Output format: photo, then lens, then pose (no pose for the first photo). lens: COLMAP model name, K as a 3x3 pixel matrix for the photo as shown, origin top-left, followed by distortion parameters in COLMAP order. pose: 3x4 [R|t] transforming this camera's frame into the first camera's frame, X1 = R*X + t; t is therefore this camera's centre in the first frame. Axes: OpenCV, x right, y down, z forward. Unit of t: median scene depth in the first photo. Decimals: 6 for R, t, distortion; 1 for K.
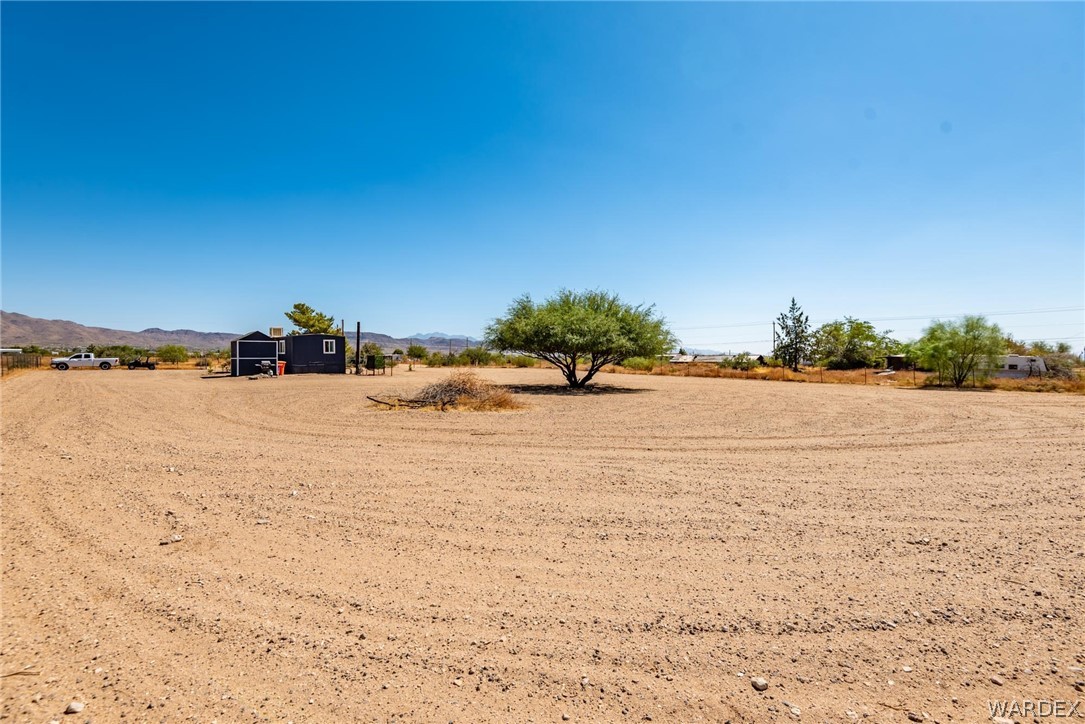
lens RADIAL K [[499.5, 0, 536.7], [0, 499.5, 360.1], [0, 0, 1]] dist [-0.001717, -0.000452]
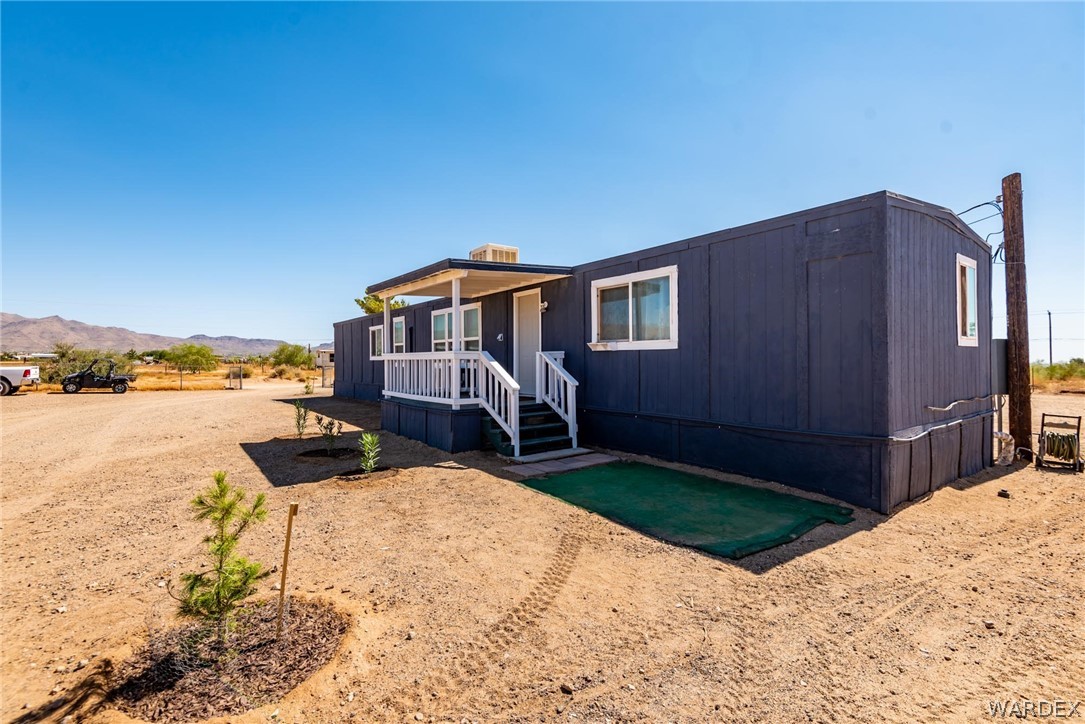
lens RADIAL K [[499.5, 0, 536.7], [0, 499.5, 360.1], [0, 0, 1]] dist [-0.001717, -0.000452]
pose [[0.998149, -0.003110, -0.060736, -0.407283], [0.002627, 0.999964, -0.008021, -0.003657], [0.060759, 0.007847, 0.998122, 0.614125]]
